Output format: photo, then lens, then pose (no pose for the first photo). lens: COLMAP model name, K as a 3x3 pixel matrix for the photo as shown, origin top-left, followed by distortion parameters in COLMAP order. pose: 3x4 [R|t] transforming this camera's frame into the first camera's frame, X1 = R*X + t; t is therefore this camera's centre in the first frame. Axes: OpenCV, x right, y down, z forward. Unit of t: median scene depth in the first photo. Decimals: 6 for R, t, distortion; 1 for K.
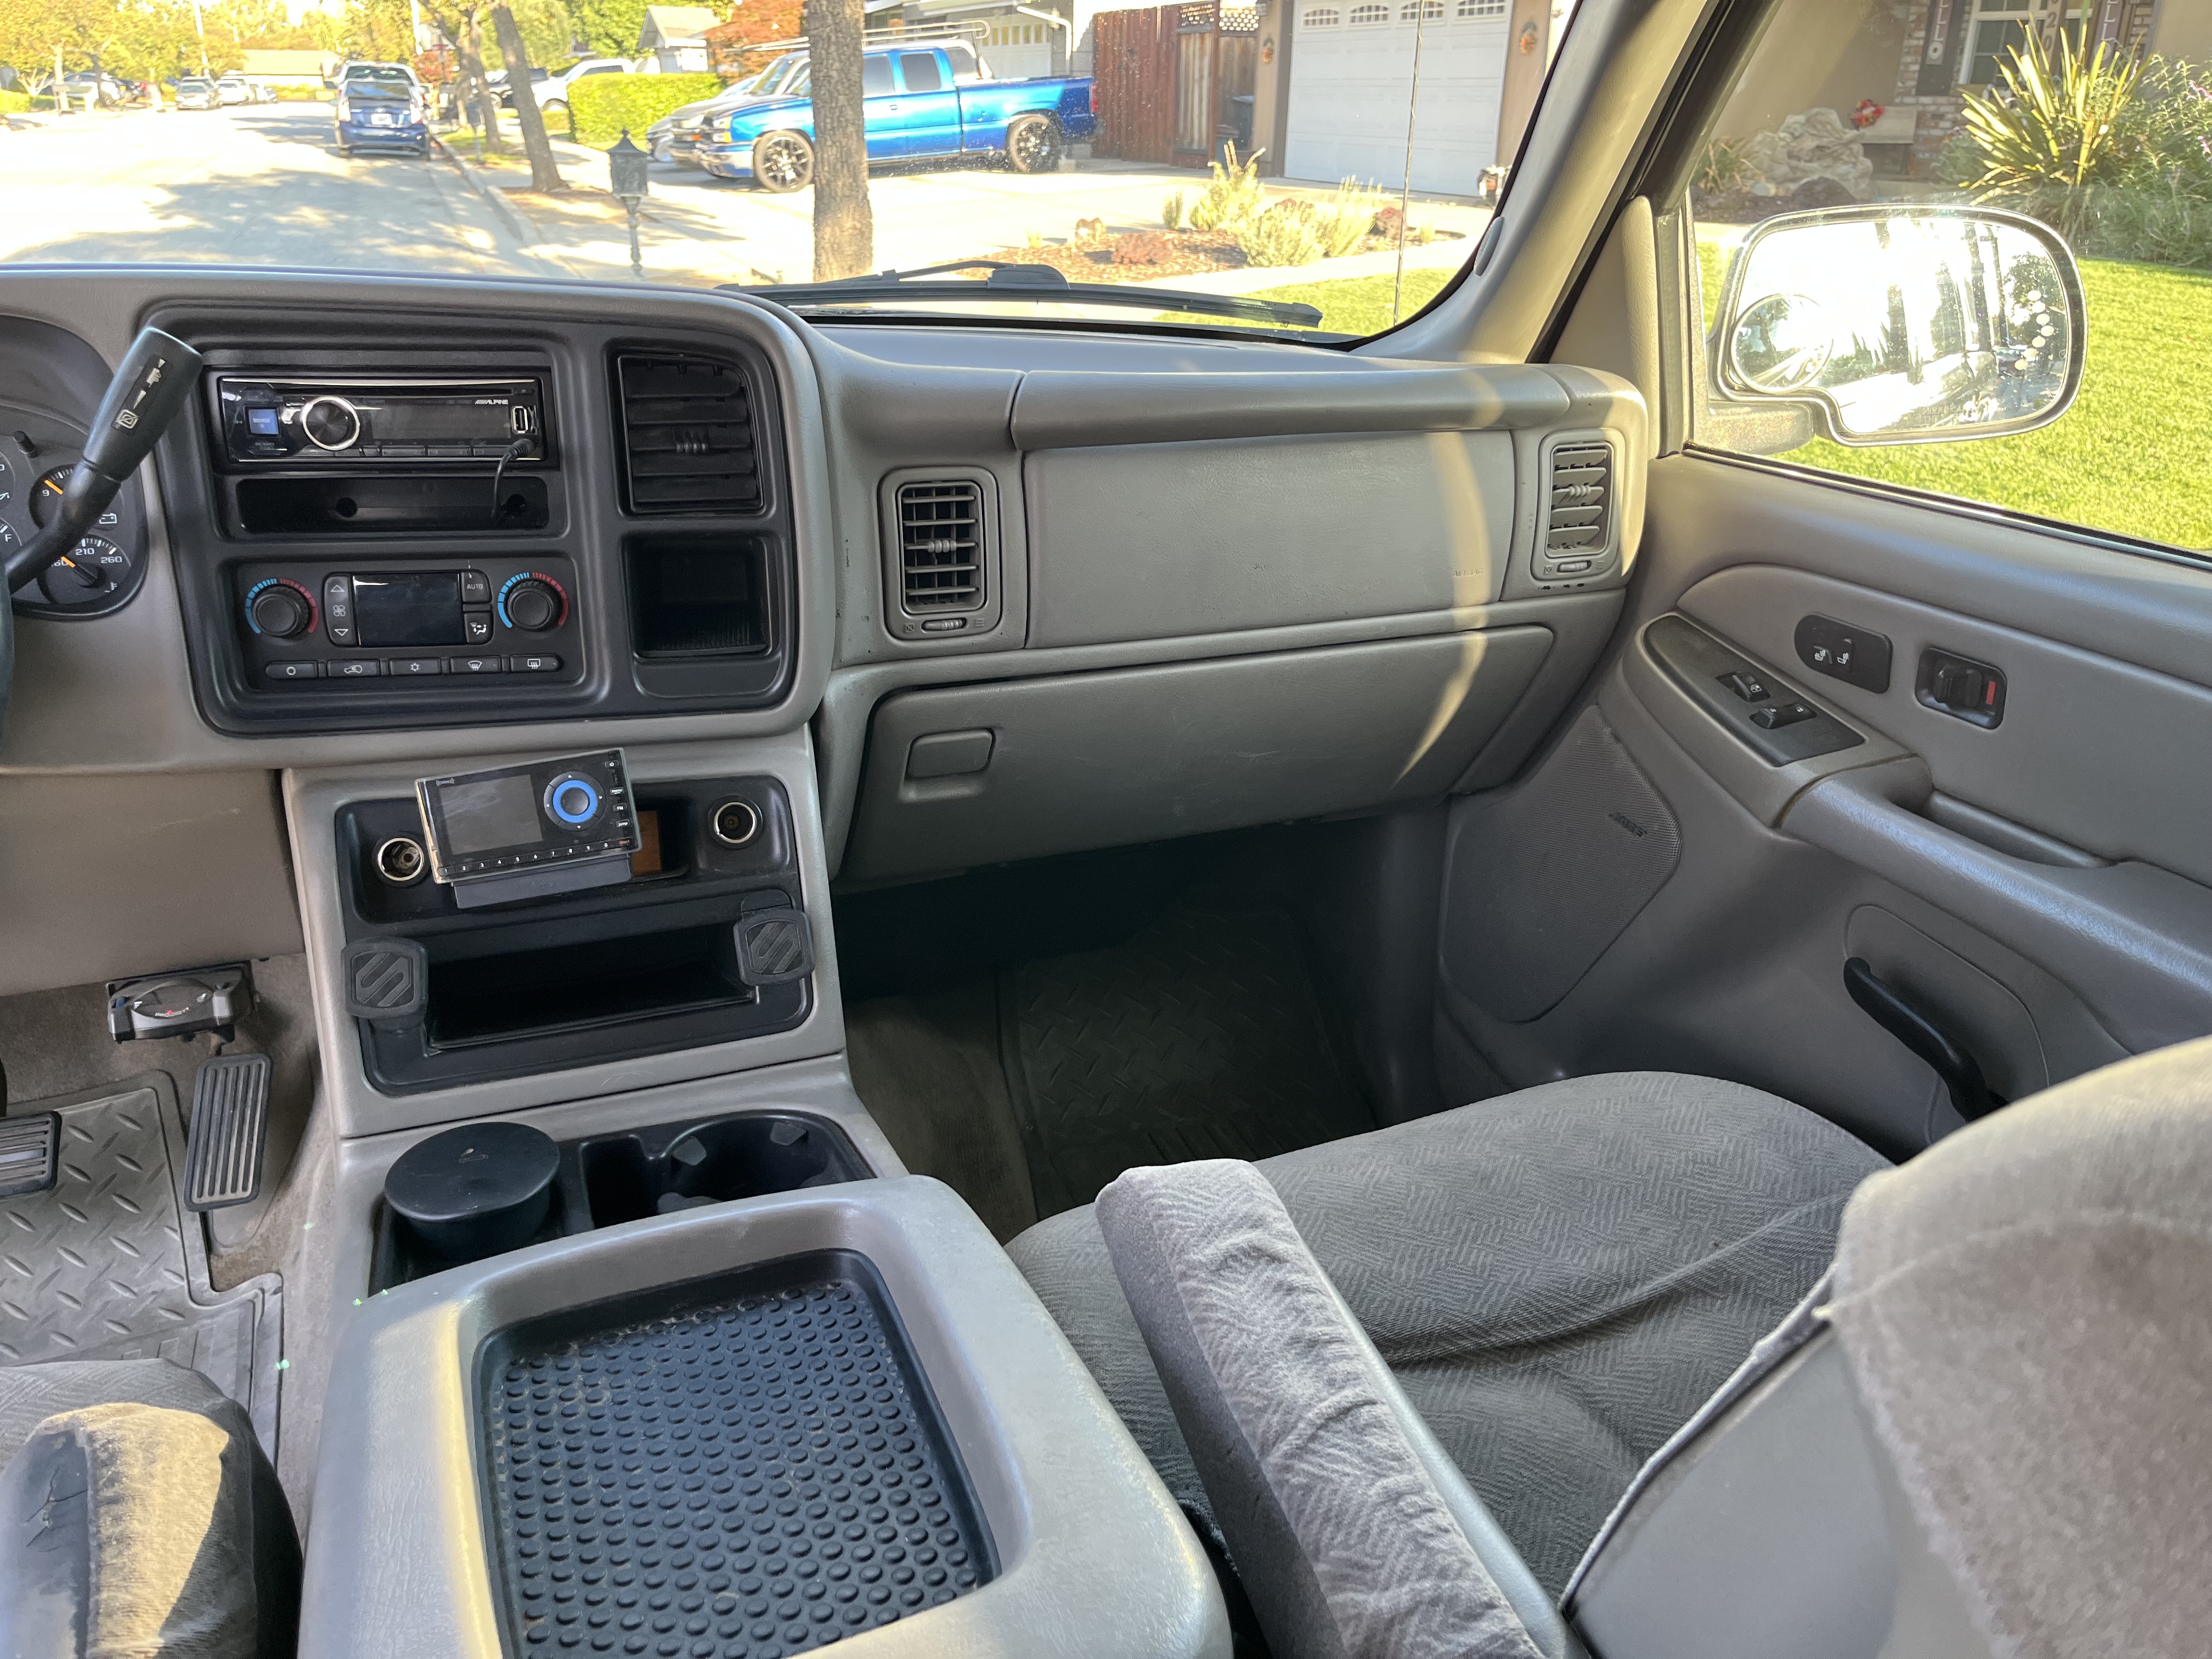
lens RADIAL K [[1713.8, 0, 1098.3], [0, 1713.8, 800.2], [0, 0, 1]] dist [0.056768, -0.089283]
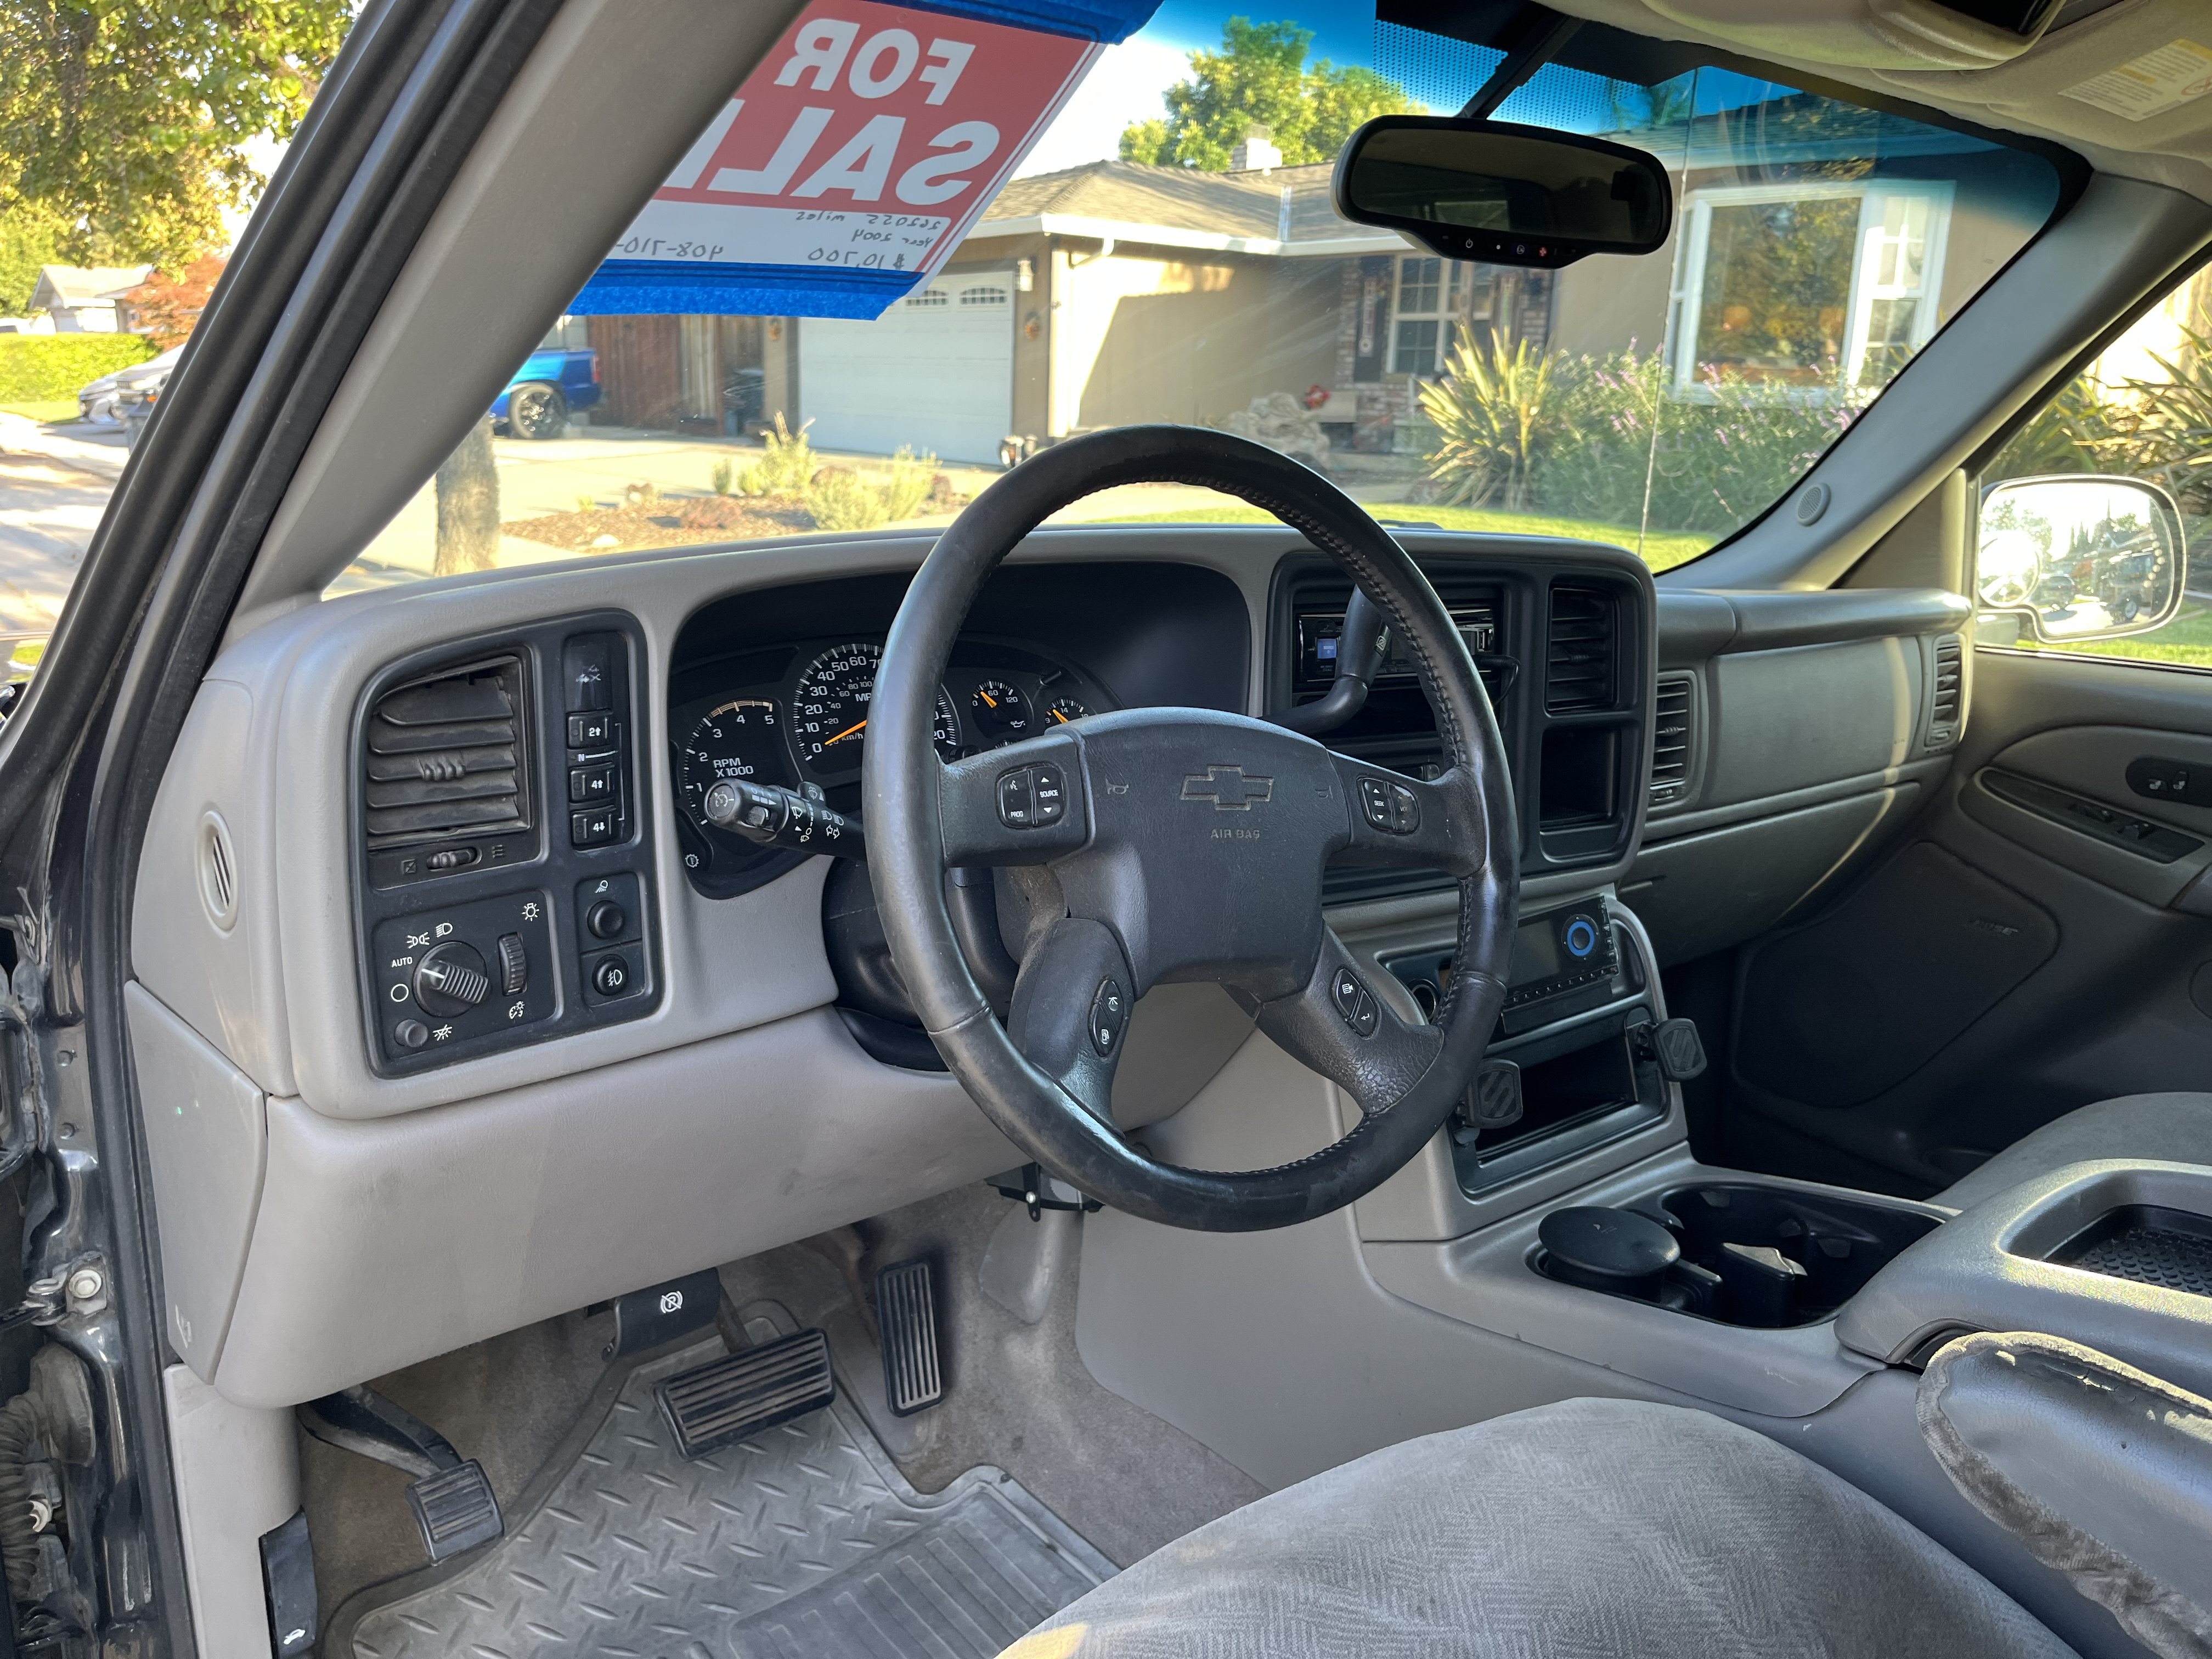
lens RADIAL K [[1713.8, 0, 1120.5], [0, 1713.8, 833.1], [0, 0, 1]] dist [0.056768, -0.089283]
pose [[0.949823, -0.064030, 0.306165, -0.643057], [0.101854, 0.988789, -0.109192, 0.017366], [-0.295741, 0.134897, 0.945696, -0.054501]]
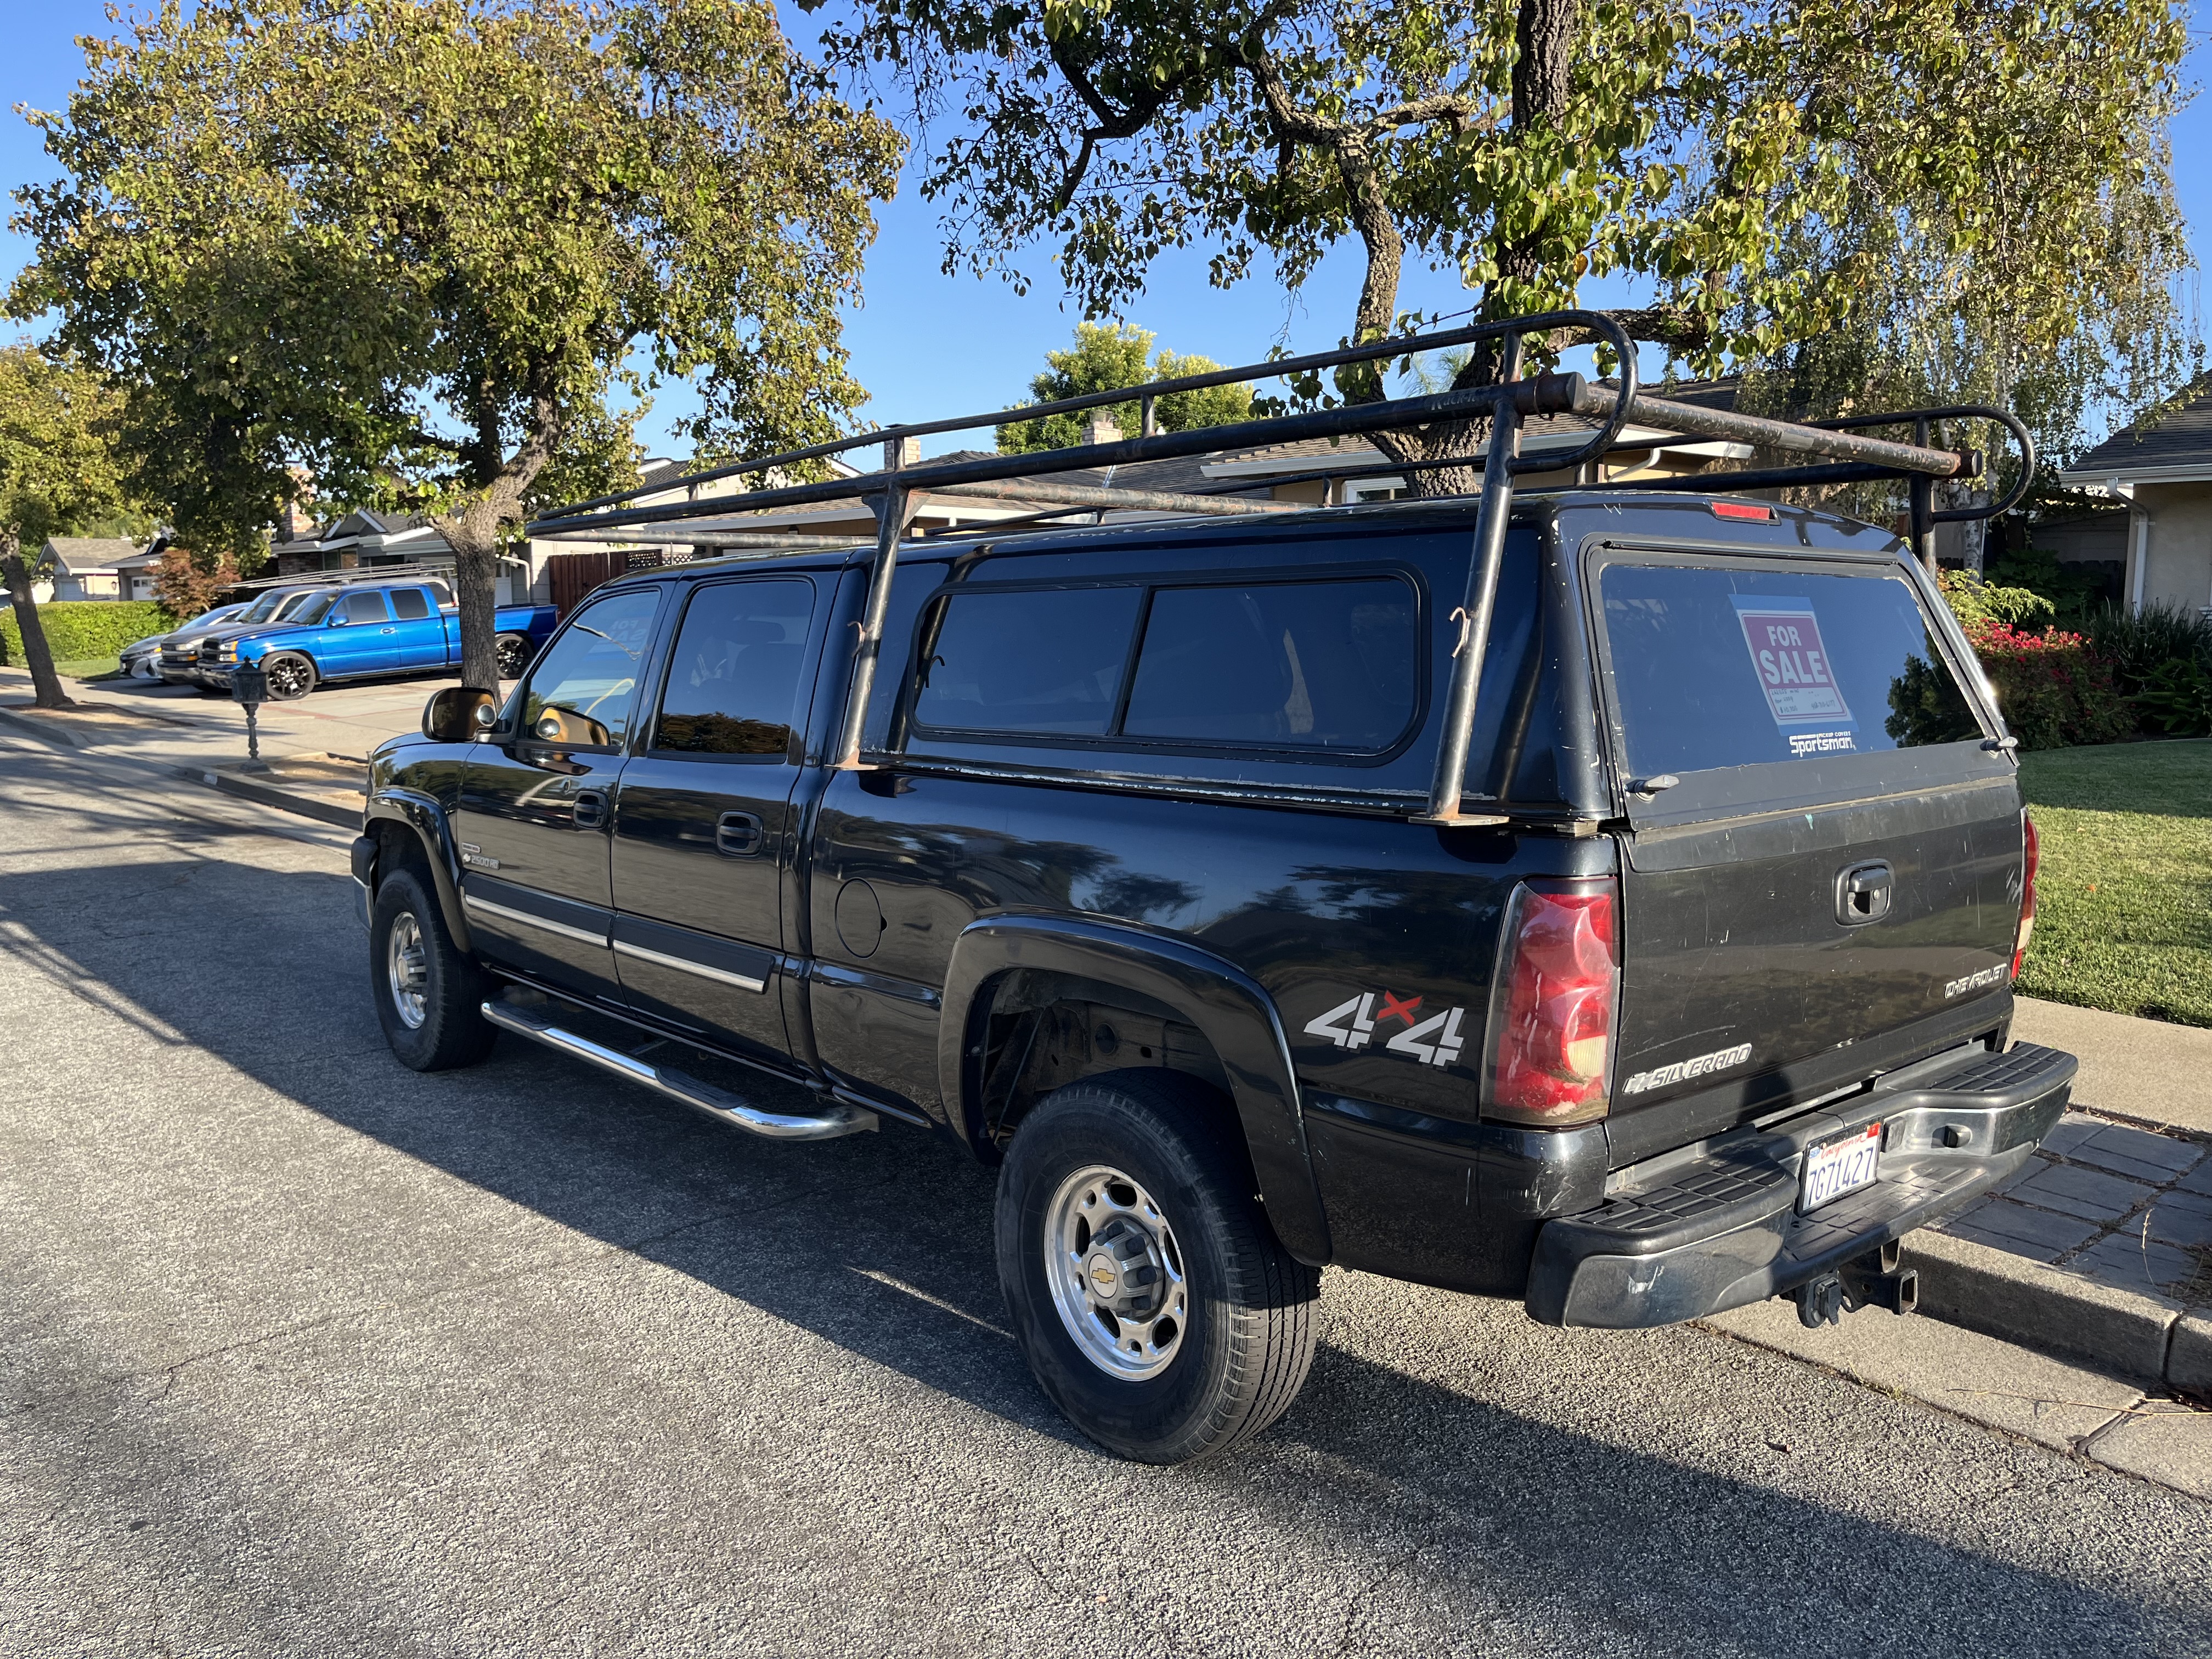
lens RADIAL K [[1713.8, 0, 1115.1], [0, 1713.8, 827.6], [0, 0, 1]] dist [0.056768, -0.089283]
pose [[0.941404, -0.055917, 0.332614, -0.781917], [0.139299, 0.962584, -0.232437, 1.282166], [-0.307172, 0.265150, 0.913970, -3.484124]]
